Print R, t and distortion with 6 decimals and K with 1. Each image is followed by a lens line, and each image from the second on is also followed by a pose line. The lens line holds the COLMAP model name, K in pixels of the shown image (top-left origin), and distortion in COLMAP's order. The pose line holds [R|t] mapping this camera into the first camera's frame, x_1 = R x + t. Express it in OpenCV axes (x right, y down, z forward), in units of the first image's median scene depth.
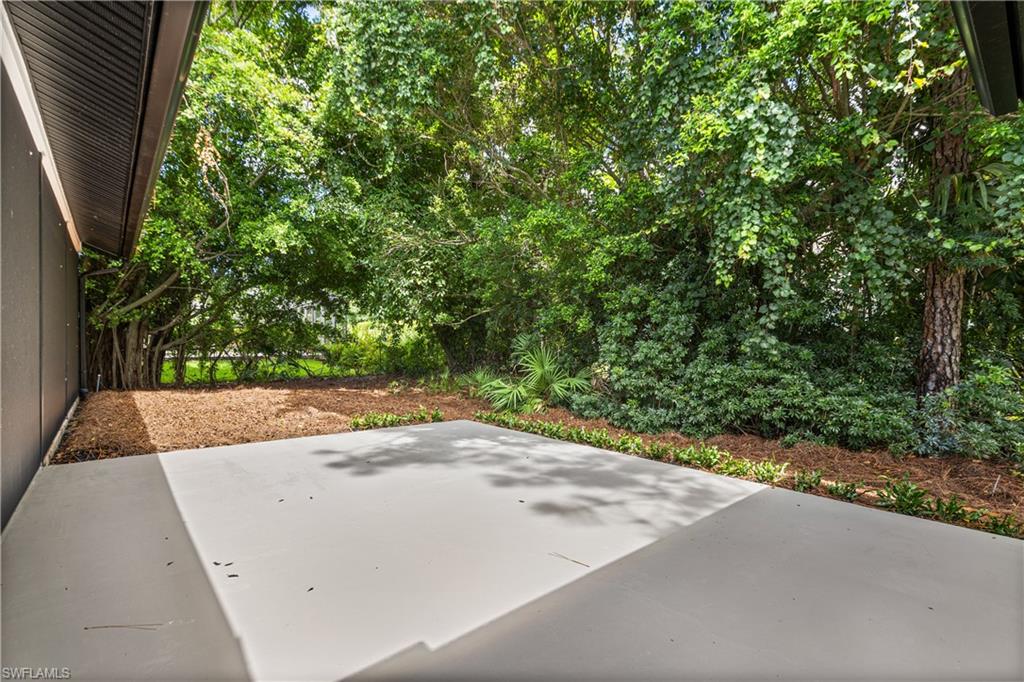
lens RADIAL K [[477.7, 0, 512.0], [0, 477.7, 341.0], [0, 0, 1]] dist [-0.000368, 0.000022]
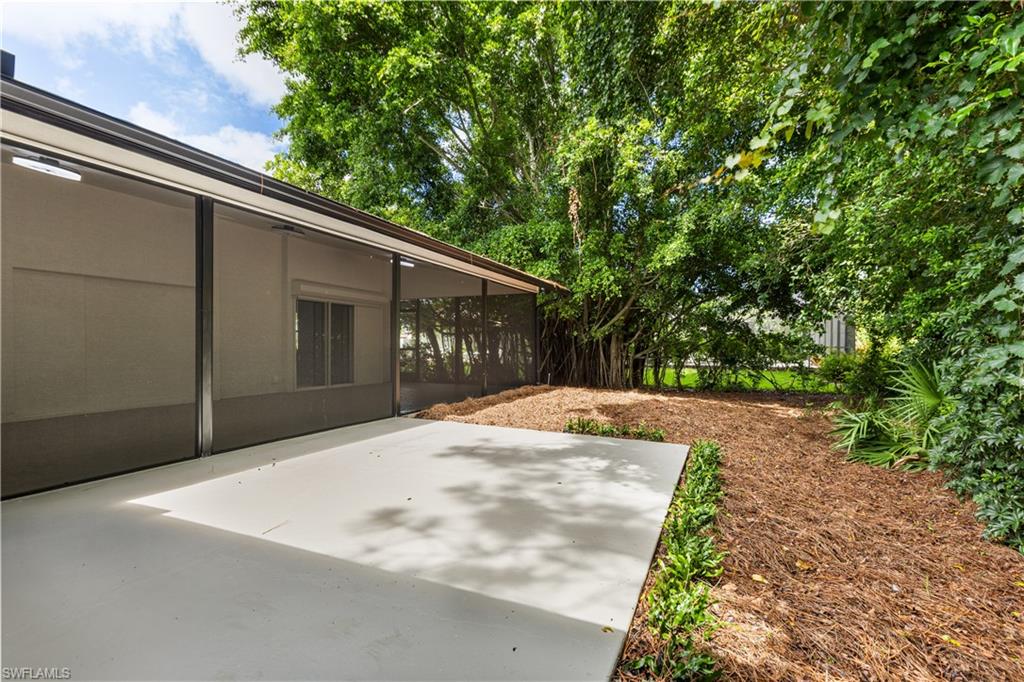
lens RADIAL K [[477.7, 0, 512.0], [0, 477.7, 341.0], [0, 0, 1]] dist [-0.000368, 0.000022]
pose [[0.472335, -0.007212, -0.881389, 0.484085], [-0.016576, 0.999717, -0.017064, 0.003639], [0.881263, 0.022670, 0.472082, 0.338462]]
